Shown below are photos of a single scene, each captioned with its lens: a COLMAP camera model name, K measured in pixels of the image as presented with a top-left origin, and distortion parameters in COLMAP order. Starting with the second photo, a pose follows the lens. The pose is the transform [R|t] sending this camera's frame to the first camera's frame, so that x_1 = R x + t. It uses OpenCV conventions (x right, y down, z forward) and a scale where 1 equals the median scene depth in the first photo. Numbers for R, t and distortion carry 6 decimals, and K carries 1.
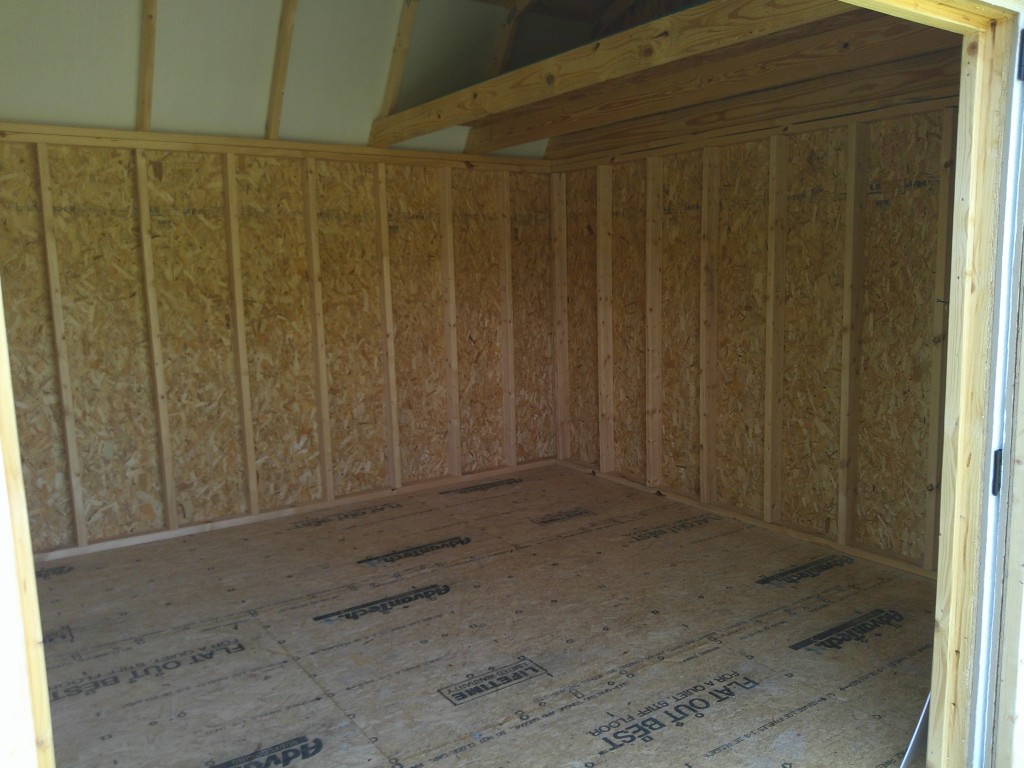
lens RADIAL K [[825.7, 0, 512.0], [0, 825.7, 384.0], [0, 0, 1]] dist [0.106854, -0.287071]
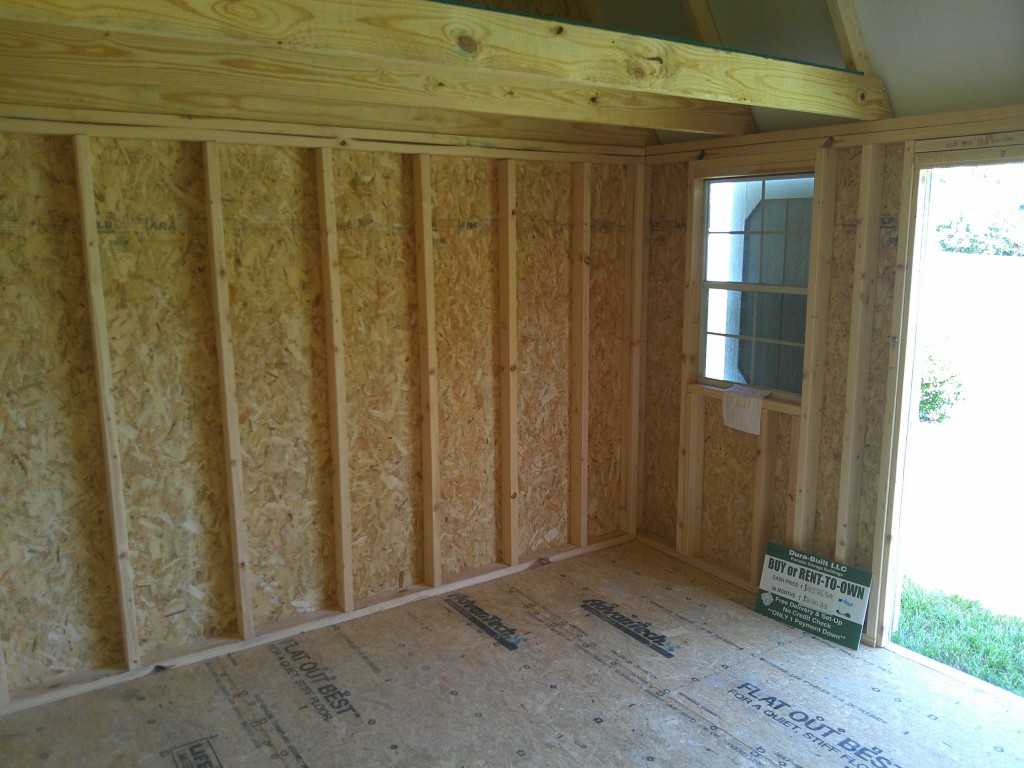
lens RADIAL K [[827.3, 0, 511.4], [0, 827.3, 396.5], [0, 0, 1]] dist [0.113434, -0.241656]
pose [[0.001552, -0.178033, 0.984023, -0.479597], [0.140508, 0.974301, 0.176053, -0.169535], [-0.990078, 0.137990, 0.026527, 0.777151]]
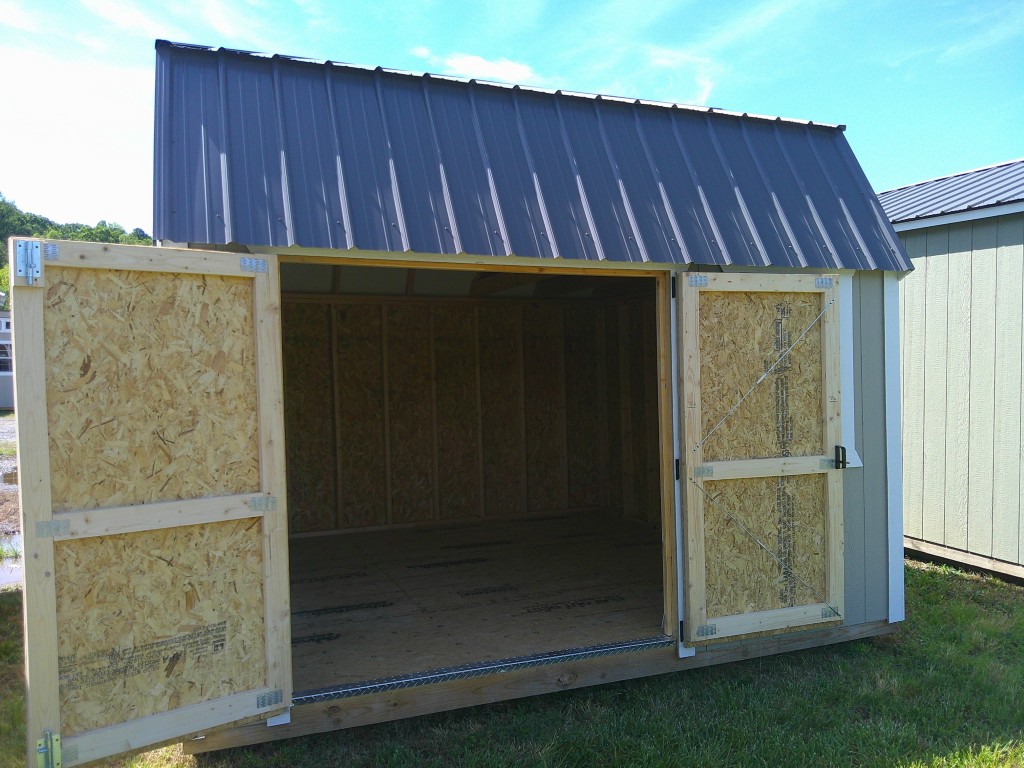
lens RADIAL K [[827.3, 0, 511.4], [0, 827.3, 396.5], [0, 0, 1]] dist [0.113434, -0.241656]
pose [[0.975649, 0.012427, -0.218986, 0.281533], [-0.034901, 0.994469, -0.099059, 0.065958], [0.216543, 0.104289, 0.970687, -0.554522]]
